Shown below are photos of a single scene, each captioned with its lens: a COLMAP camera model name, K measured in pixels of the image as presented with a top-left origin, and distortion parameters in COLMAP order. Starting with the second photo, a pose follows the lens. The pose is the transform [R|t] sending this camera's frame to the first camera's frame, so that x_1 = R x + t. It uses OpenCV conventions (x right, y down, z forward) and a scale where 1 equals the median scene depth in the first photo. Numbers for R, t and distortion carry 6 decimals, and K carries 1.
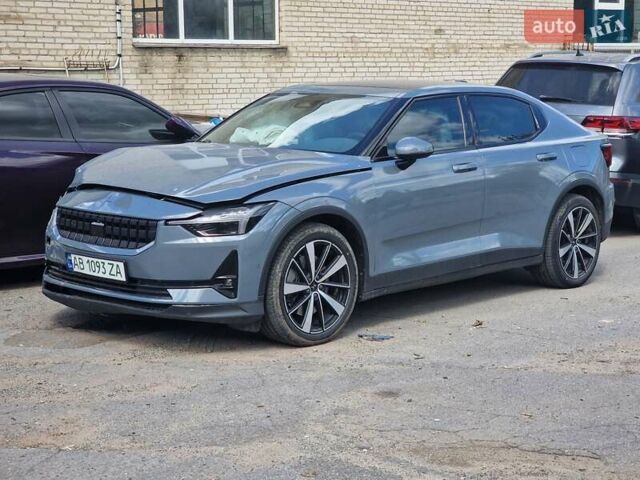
lens RADIAL K [[1824.4, 0, 320.0], [0, 1824.4, 240.0], [0, 0, 1]] dist [-1.041558, 40.074645]
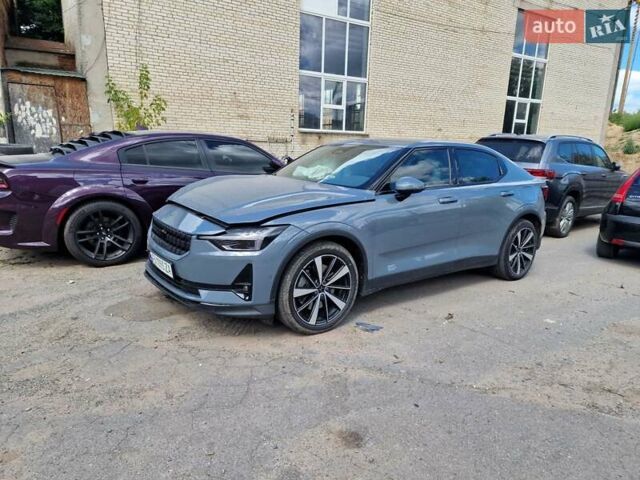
lens RADIAL K [[420.6, 0, 320.0], [0, 420.6, 240.0], [0, 0, 1]] dist [0.065275, -0.000934]
pose [[0.978352, 0.070740, -0.194483, 0.051634], [-0.051652, 0.993491, 0.101532, -0.039821], [0.200399, -0.089288, 0.975637, 0.699328]]
